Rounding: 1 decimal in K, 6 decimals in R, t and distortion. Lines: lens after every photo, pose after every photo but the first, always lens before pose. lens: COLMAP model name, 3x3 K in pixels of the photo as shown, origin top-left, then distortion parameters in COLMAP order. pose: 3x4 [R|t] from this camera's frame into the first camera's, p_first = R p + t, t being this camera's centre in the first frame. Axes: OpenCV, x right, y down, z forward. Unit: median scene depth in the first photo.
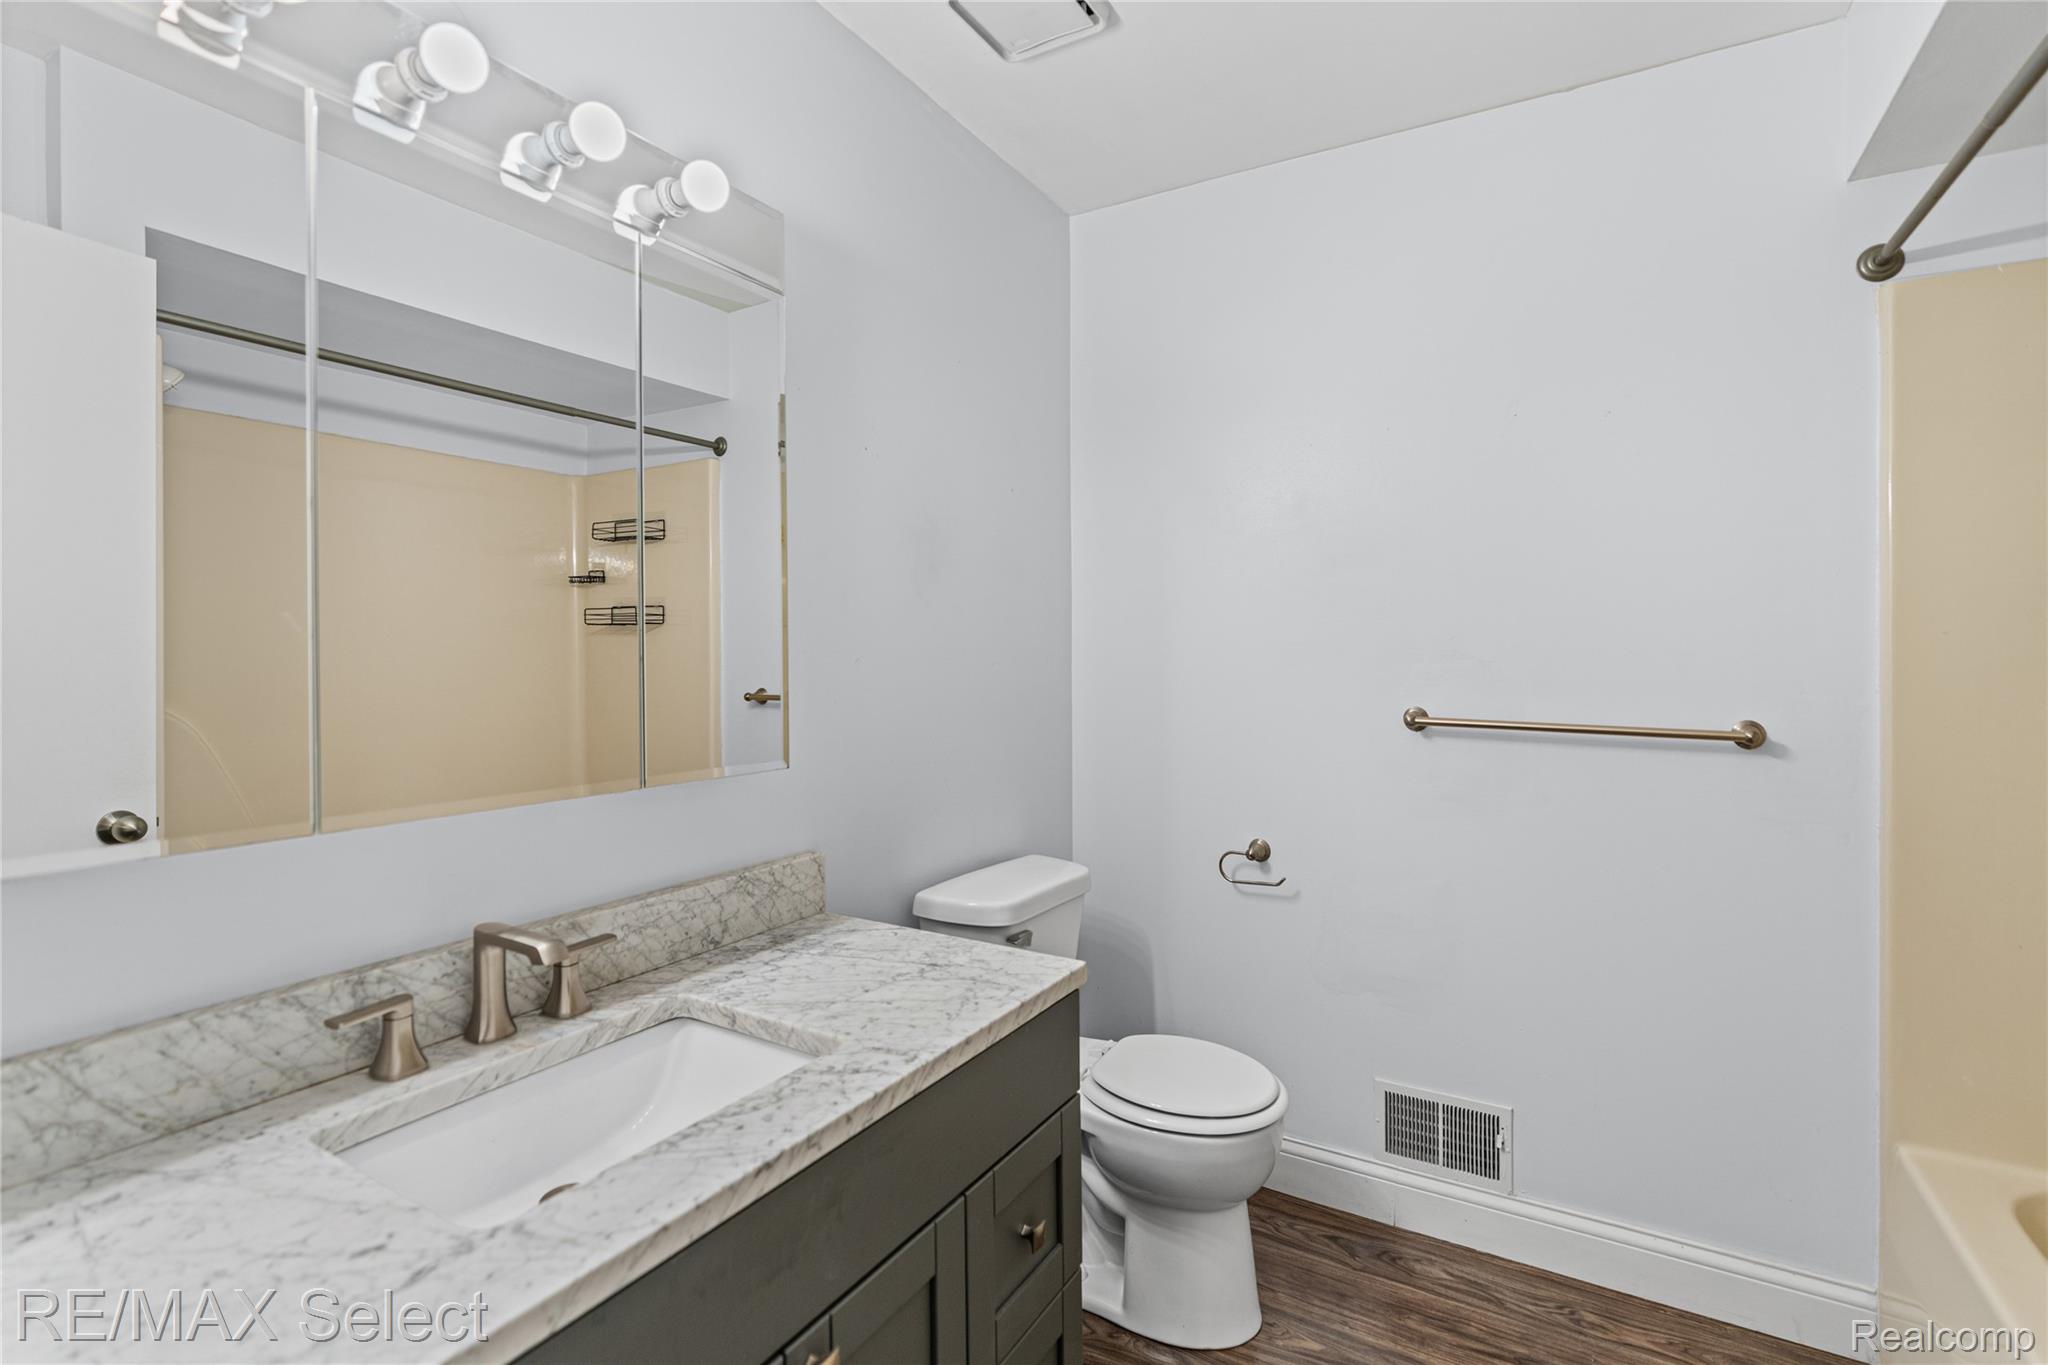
lens RADIAL K [[939.3, 0, 1051.9], [0, 939.3, 685.8], [0, 0, 1]] dist [-0.001944, 0.000426]
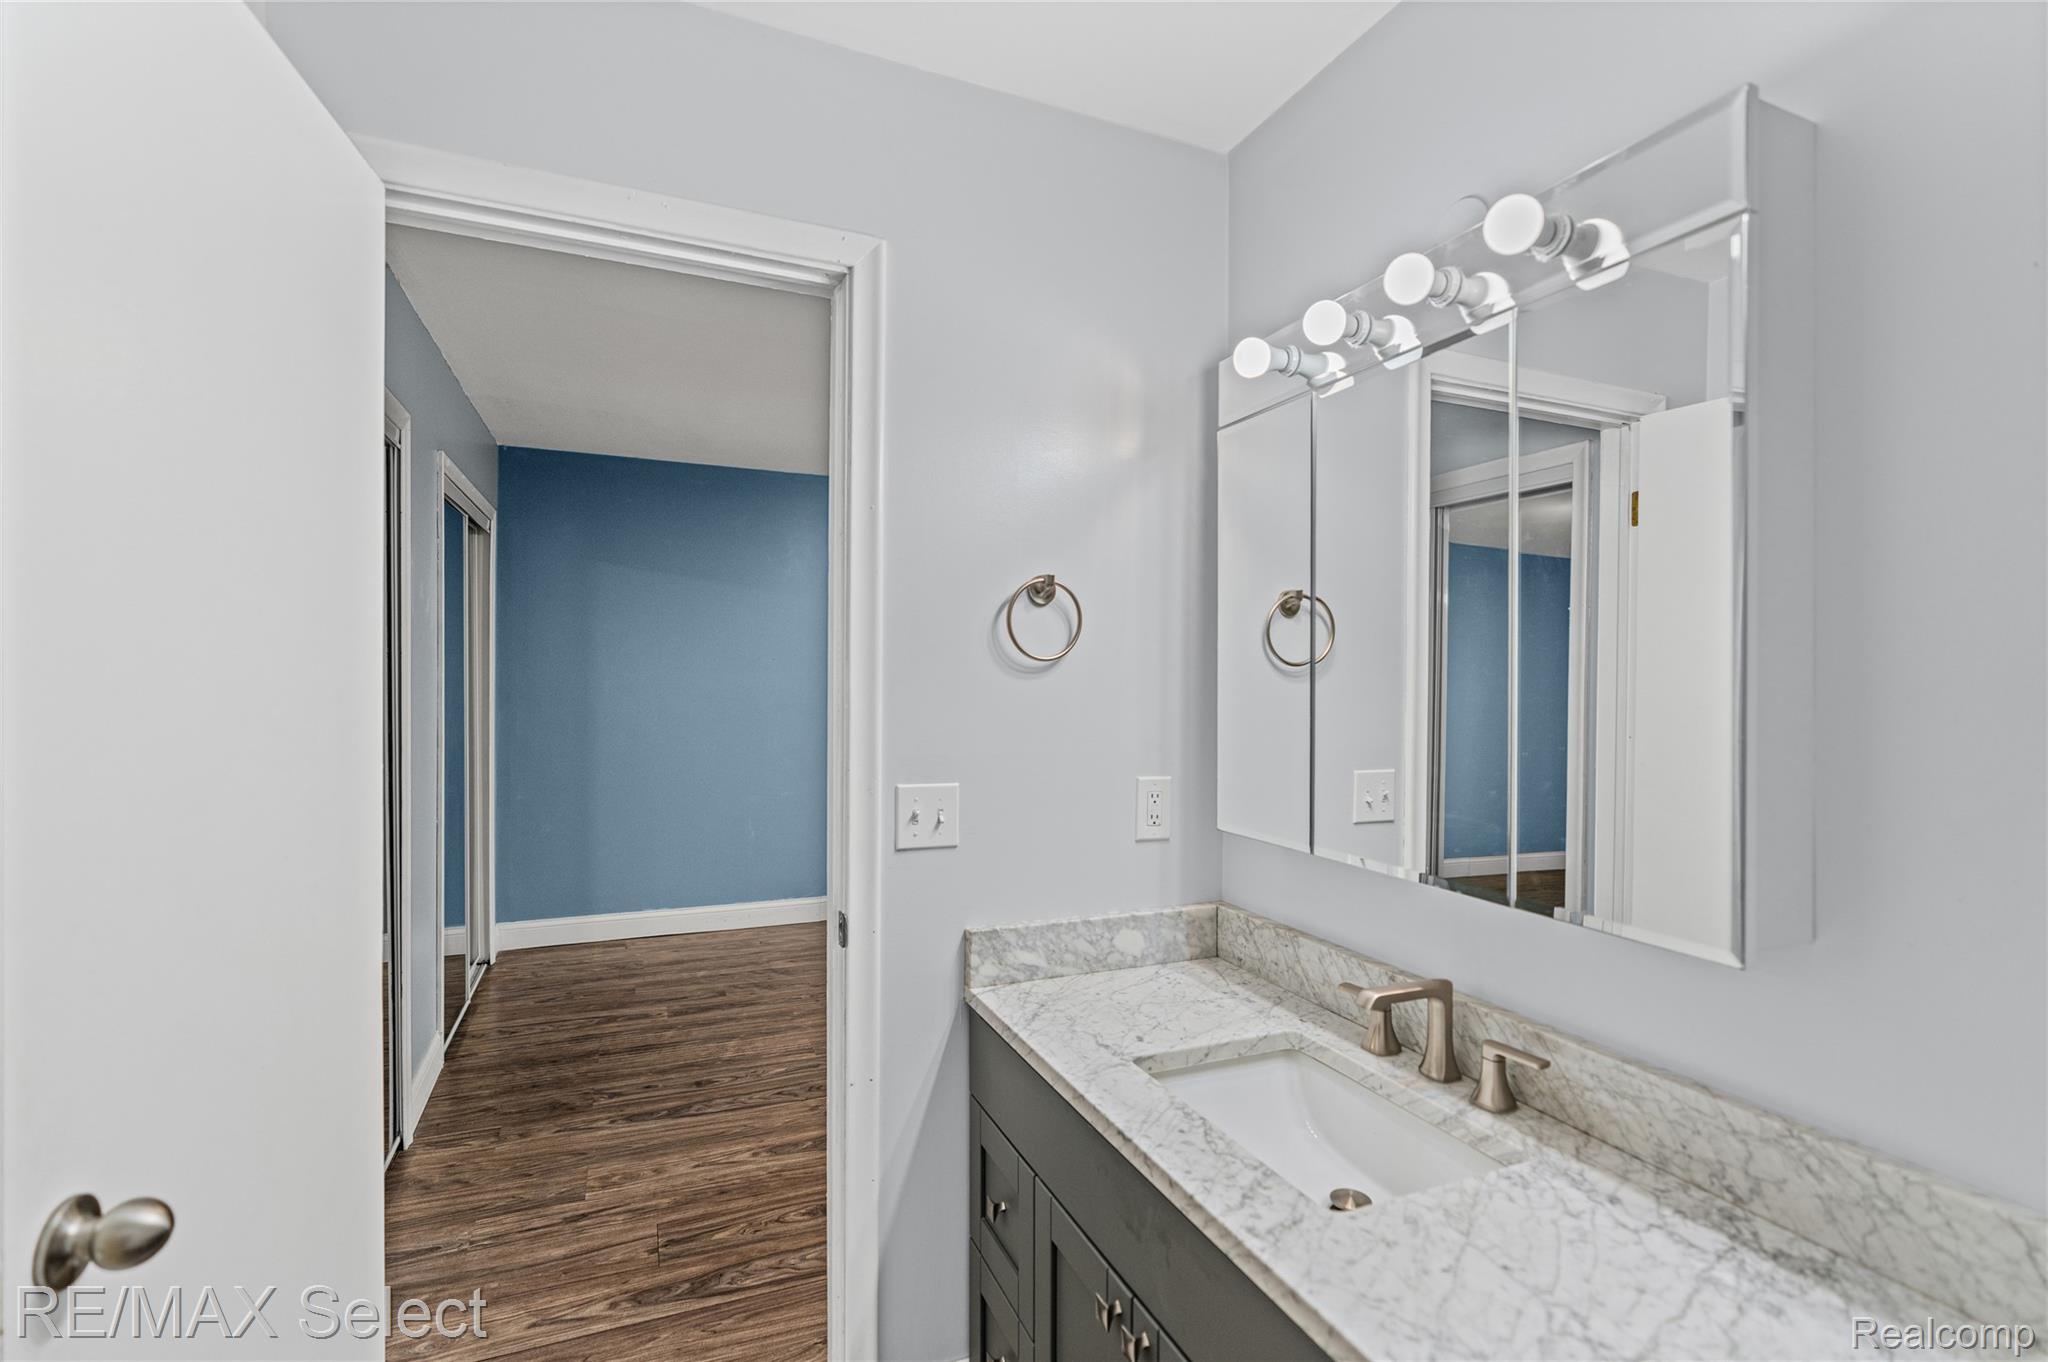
lens RADIAL K [[939.3, 0, 1051.9], [0, 939.3, 684.3], [0, 0, 1]] dist [-0.001944, 0.000426]
pose [[-0.586354, -0.004783, -0.810041, 0.562017], [-0.044939, 0.998635, 0.026634, -0.111584], [0.808807, 0.052020, -0.585768, 1.099860]]
